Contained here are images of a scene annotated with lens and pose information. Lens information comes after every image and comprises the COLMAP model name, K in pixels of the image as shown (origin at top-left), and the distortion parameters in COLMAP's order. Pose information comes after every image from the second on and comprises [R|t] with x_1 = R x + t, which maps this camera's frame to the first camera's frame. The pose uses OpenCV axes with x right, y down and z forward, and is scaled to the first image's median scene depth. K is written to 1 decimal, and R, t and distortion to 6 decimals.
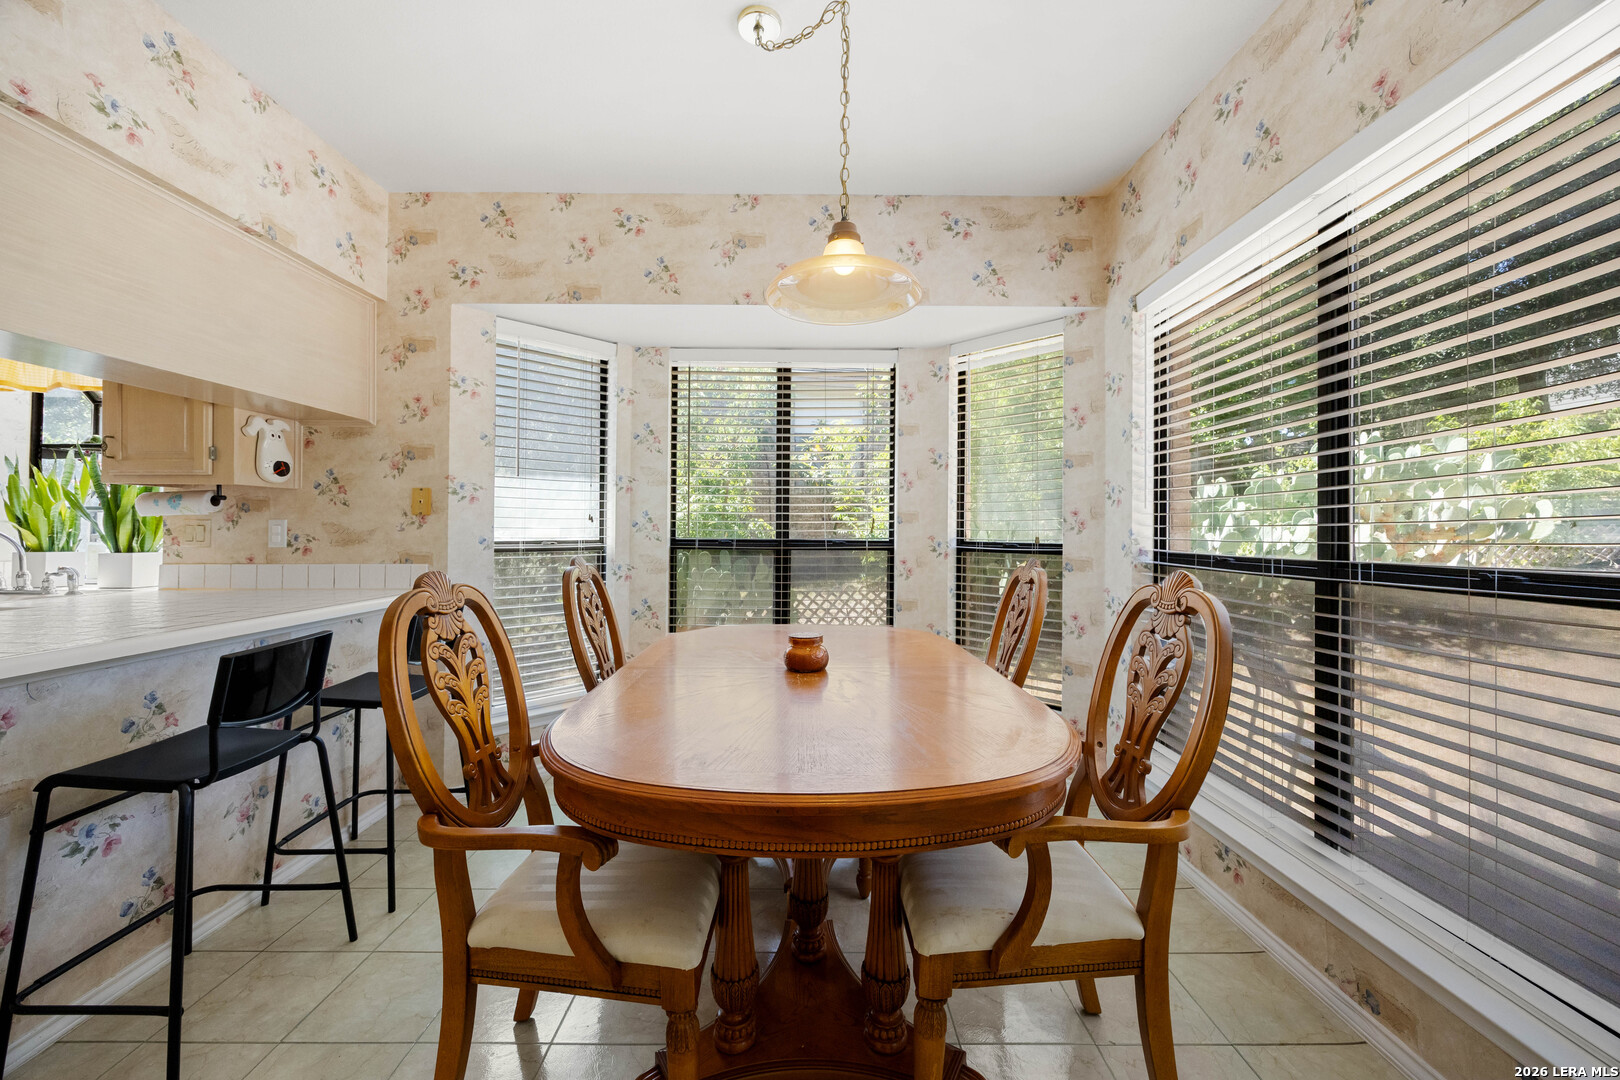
lens RADIAL K [[619.8, 0, 797.4], [0, 619.8, 525.1], [0, 0, 1]] dist [-0.005471, 0.000697]
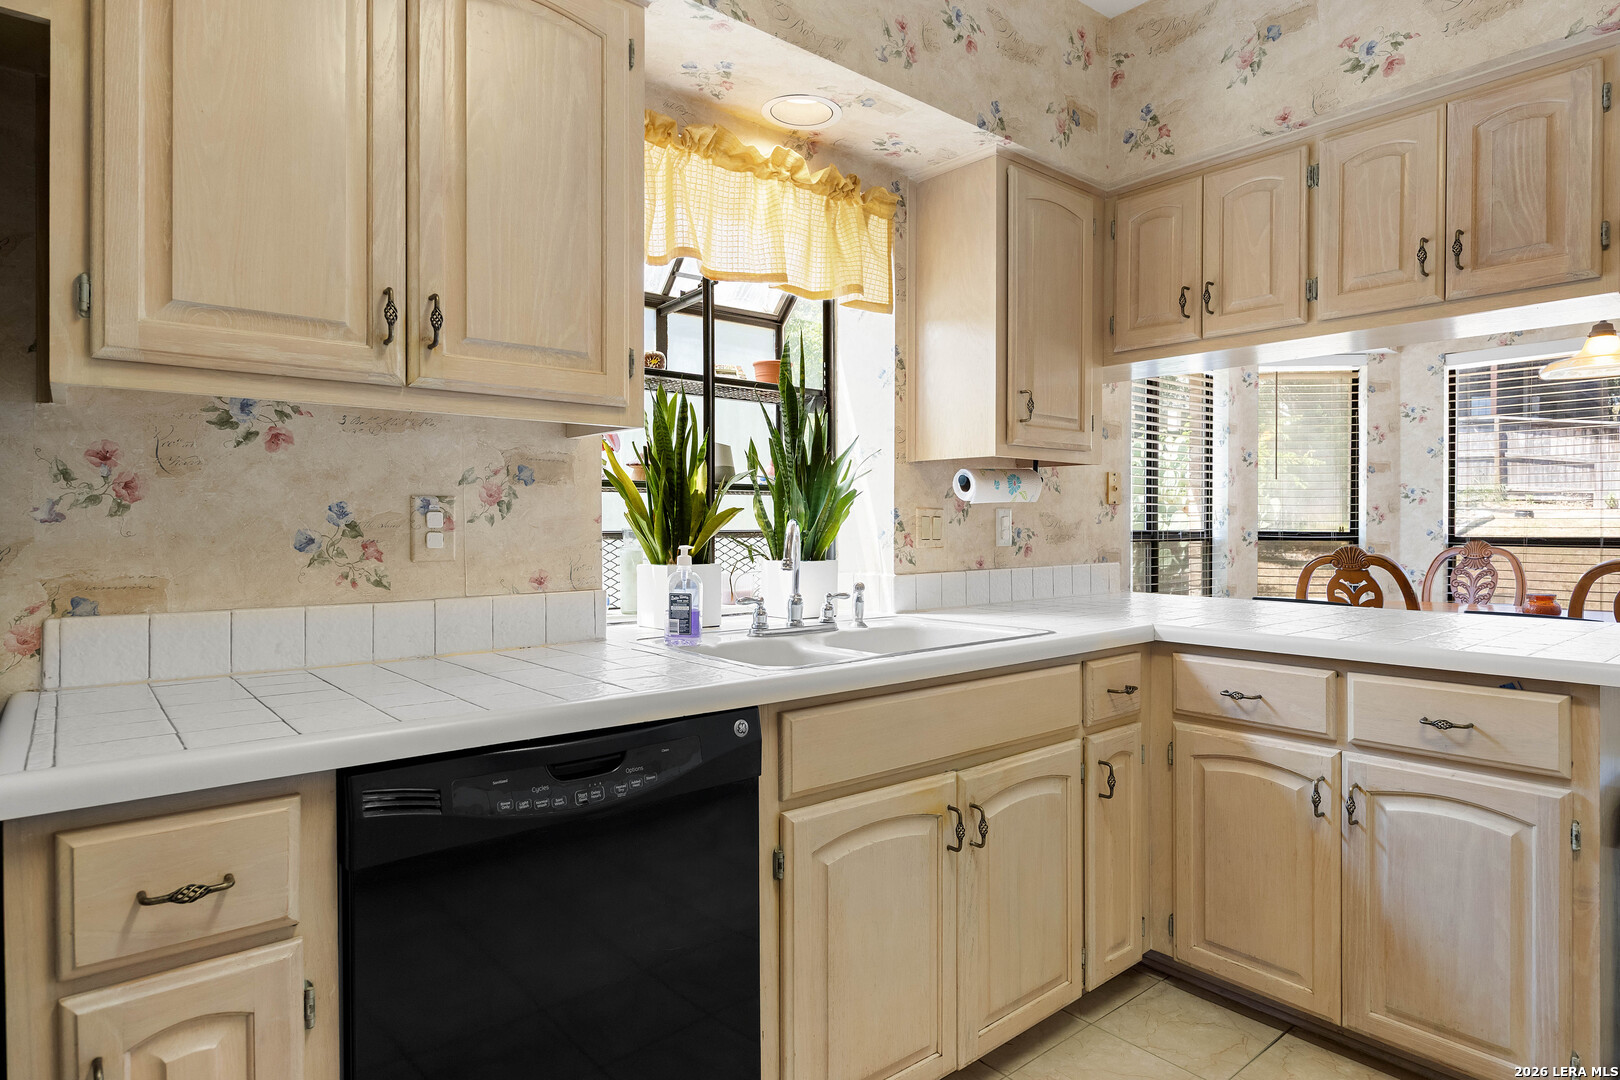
lens RADIAL K [[916.8, 0, 824.2], [0, 916.8, 531.5], [0, 0, 1]] dist [0.001551, -0.000894]
pose [[0.766876, -0.009006, 0.641732, -1.701396], [-0.003924, 0.999817, 0.018721, -0.001630], [-0.641783, -0.016875, 0.766701, 0.288027]]
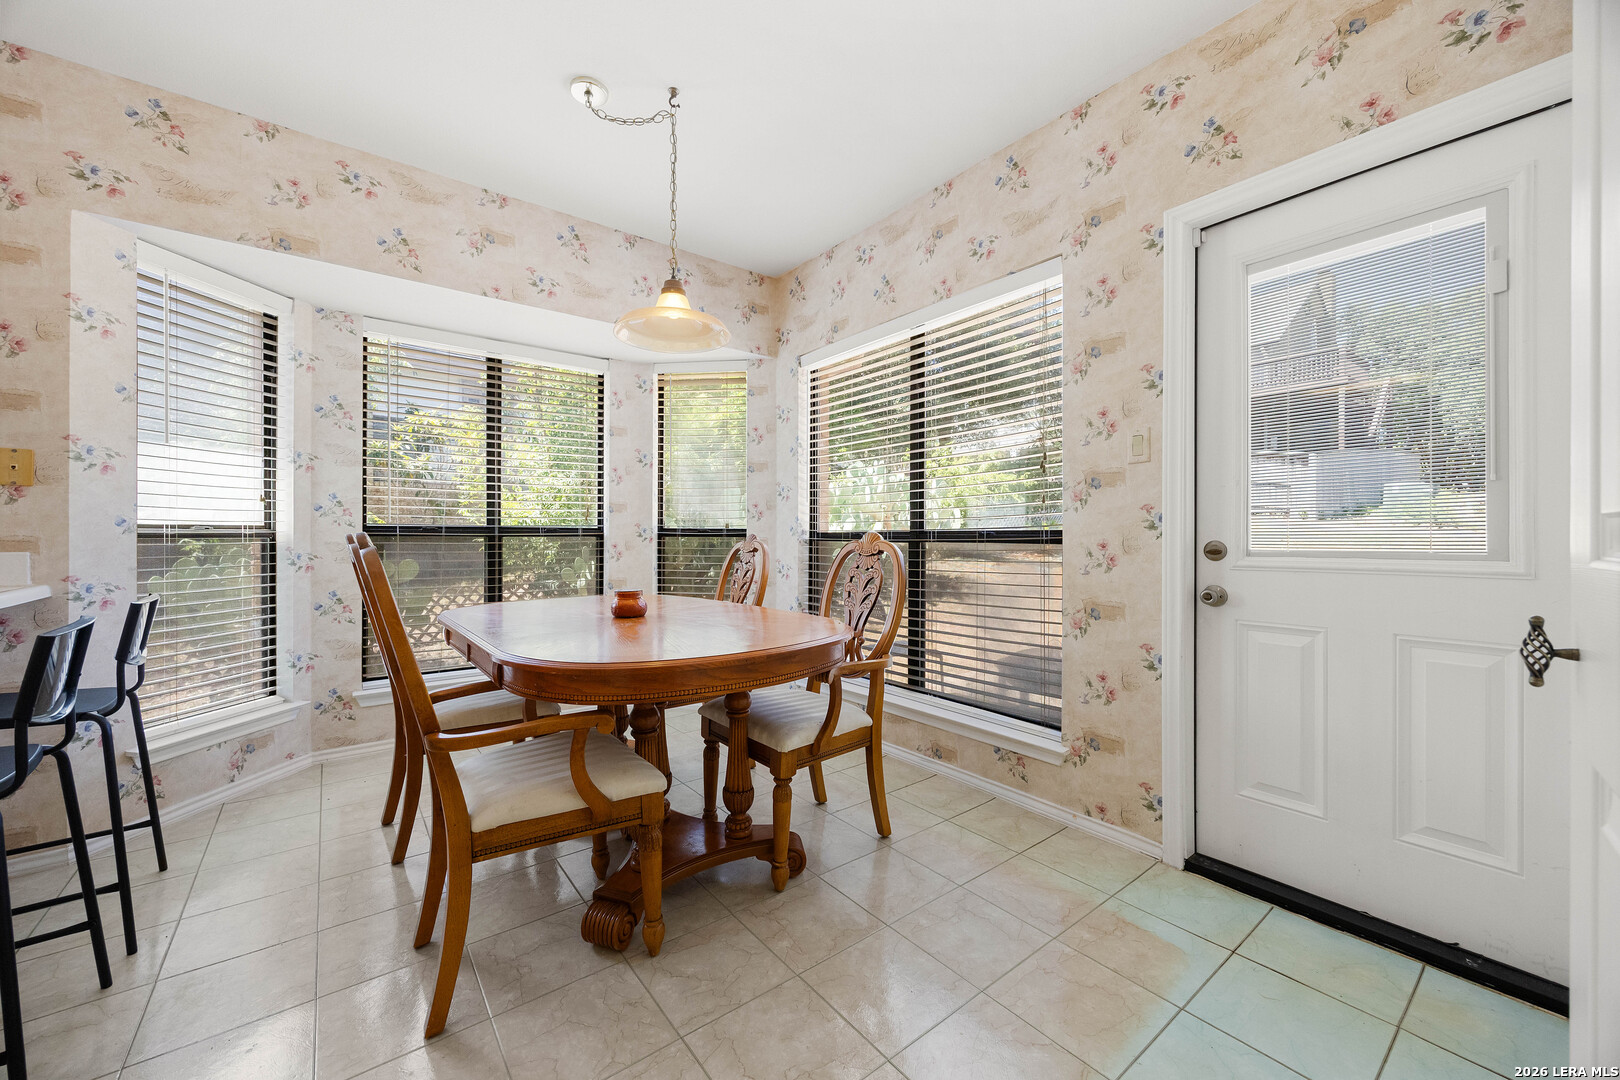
lens RADIAL K [[619.8, 0, 795.9], [0, 619.8, 534.3], [0, 0, 1]] dist [-0.005471, 0.000697]
pose [[0.796489, -0.003247, 0.604644, -0.312548], [-0.003474, 0.999944, 0.009947, 0.030978], [-0.604643, -0.010023, 0.796434, -0.145284]]
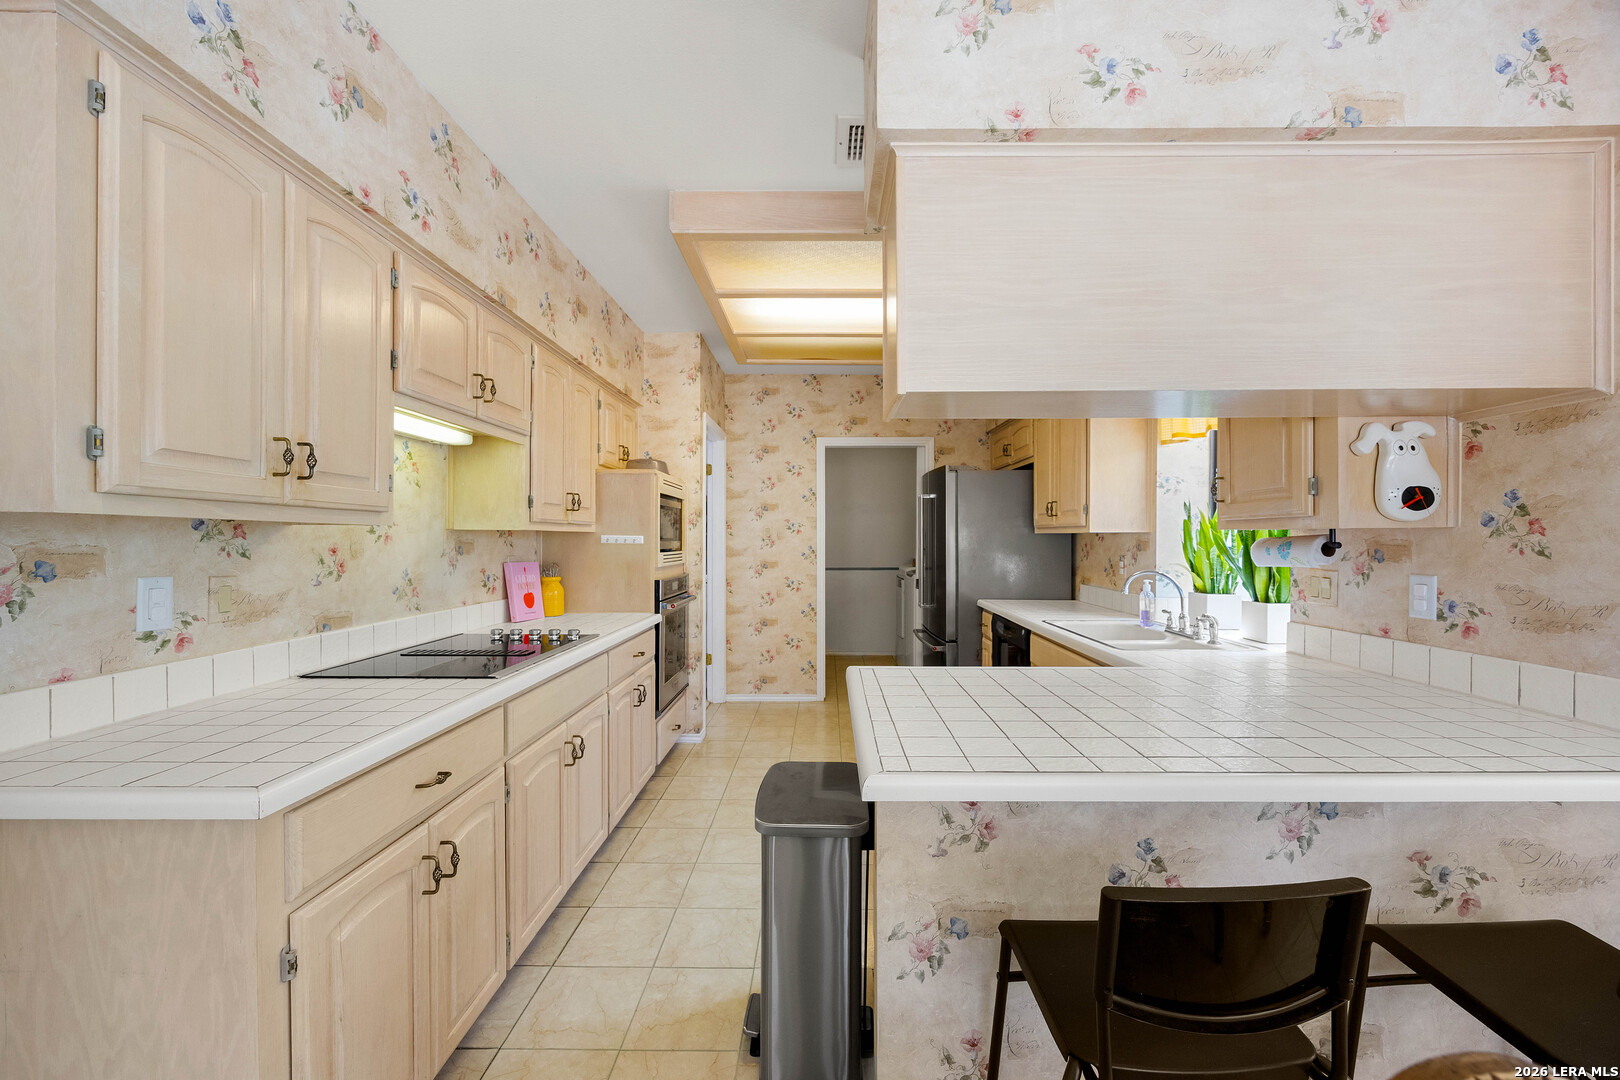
lens RADIAL K [[619.8, 0, 829.0], [0, 619.8, 545.7], [0, 0, 1]] dist [-0.005471, 0.000697]
pose [[-0.001723, 0.006037, -0.999980, -0.193487], [0.013509, 0.999891, 0.006013, -0.051863], [0.999907, -0.013499, -0.001804, 0.376976]]
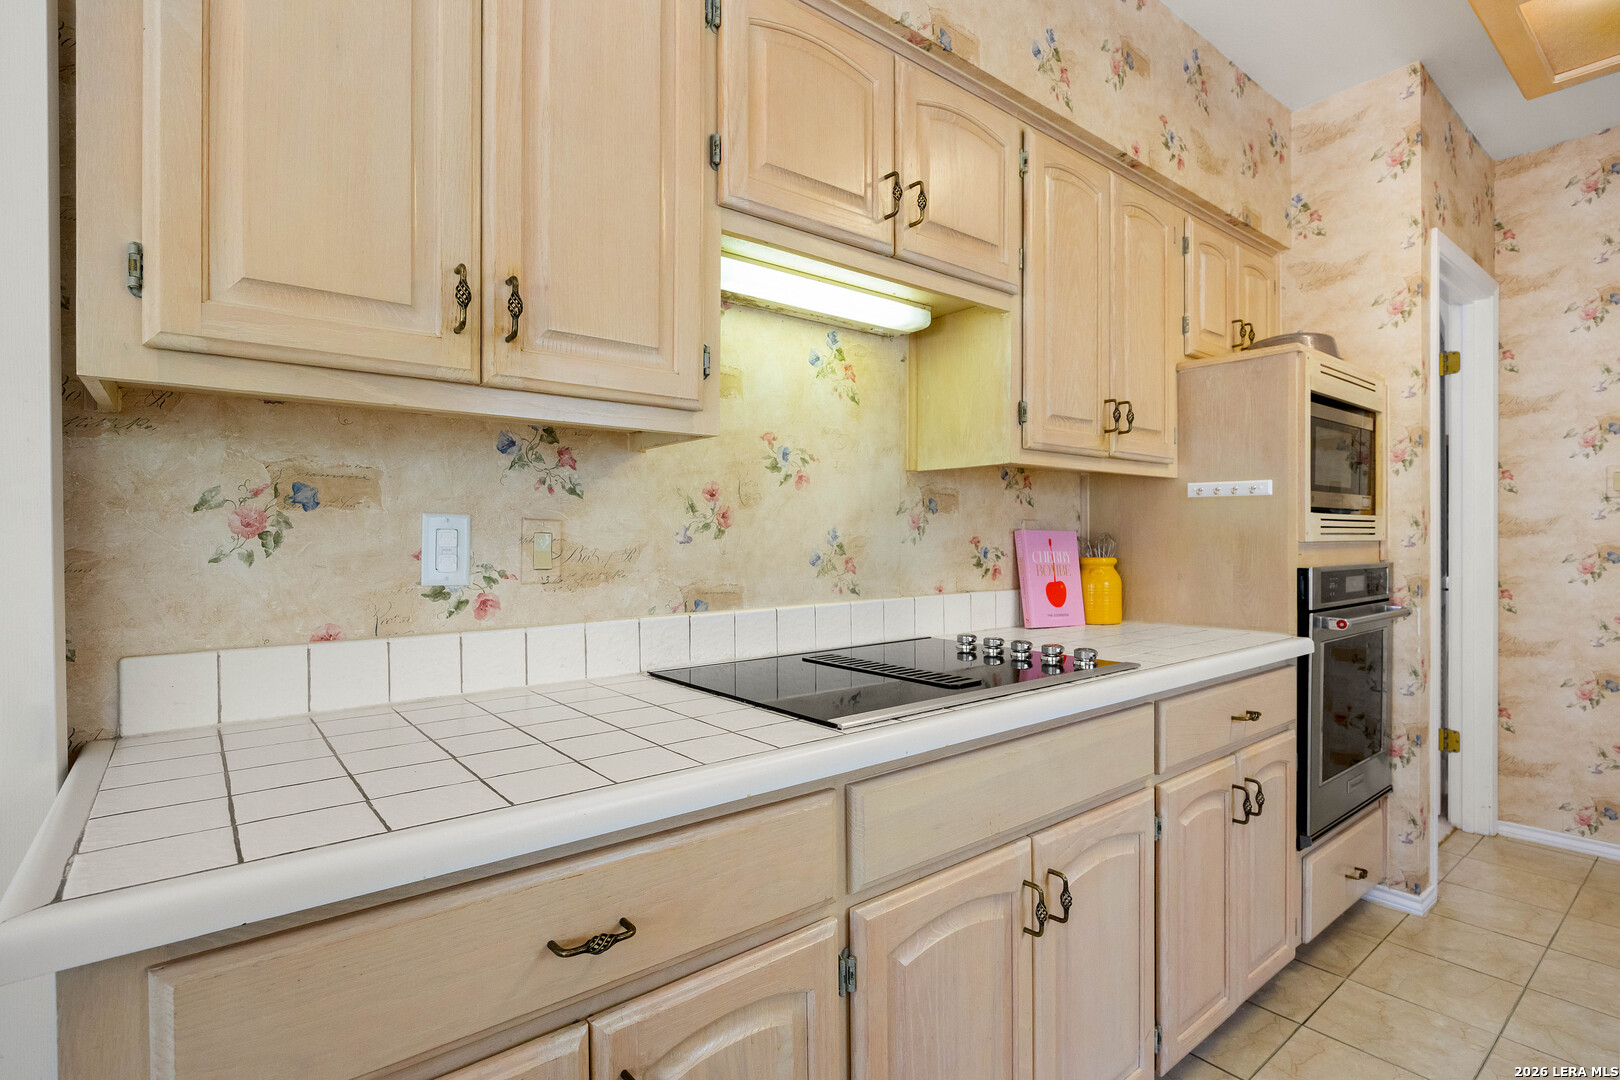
lens RADIAL K [[794.0, 0, 790.3], [0, 794.0, 543.6], [0, 0, 1]] dist [-0.010674, 0.001956]
pose [[-0.787961, 0.008753, -0.615663, -0.572247], [0.014630, 0.999883, -0.004509, -0.006581], [0.615552, -0.012560, -0.787997, 0.329448]]
